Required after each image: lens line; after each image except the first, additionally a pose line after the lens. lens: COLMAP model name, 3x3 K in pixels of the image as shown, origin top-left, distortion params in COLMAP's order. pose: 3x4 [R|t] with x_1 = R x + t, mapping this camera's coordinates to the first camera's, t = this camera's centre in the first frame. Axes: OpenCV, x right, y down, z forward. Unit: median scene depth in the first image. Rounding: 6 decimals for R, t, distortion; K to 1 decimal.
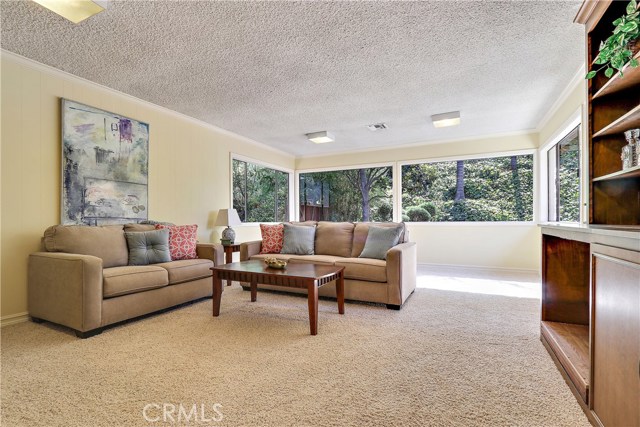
lens RADIAL K [[298.7, 0, 320.7], [0, 298.7, 215.7], [0, 0, 1]] dist [-0.001073, 0.000063]
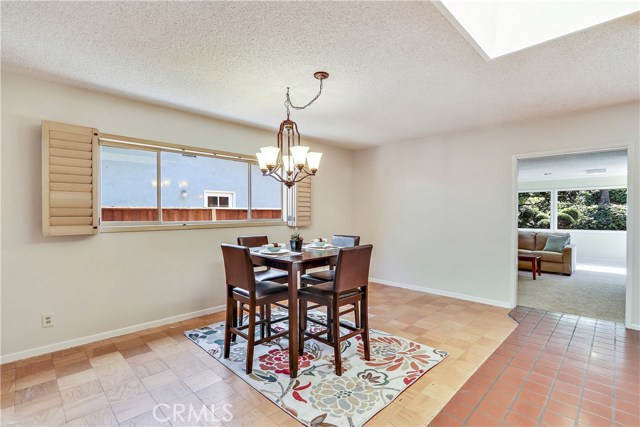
lens RADIAL K [[305.7, 0, 320.0], [0, 305.7, 213.5], [0, 0, 1]] dist [-0.014859, -0.000043]
pose [[0.950018, -0.001318, -0.312192, -0.191669], [0.004558, 0.999943, 0.009647, -0.039303], [0.312162, -0.010588, 0.949970, -0.401988]]
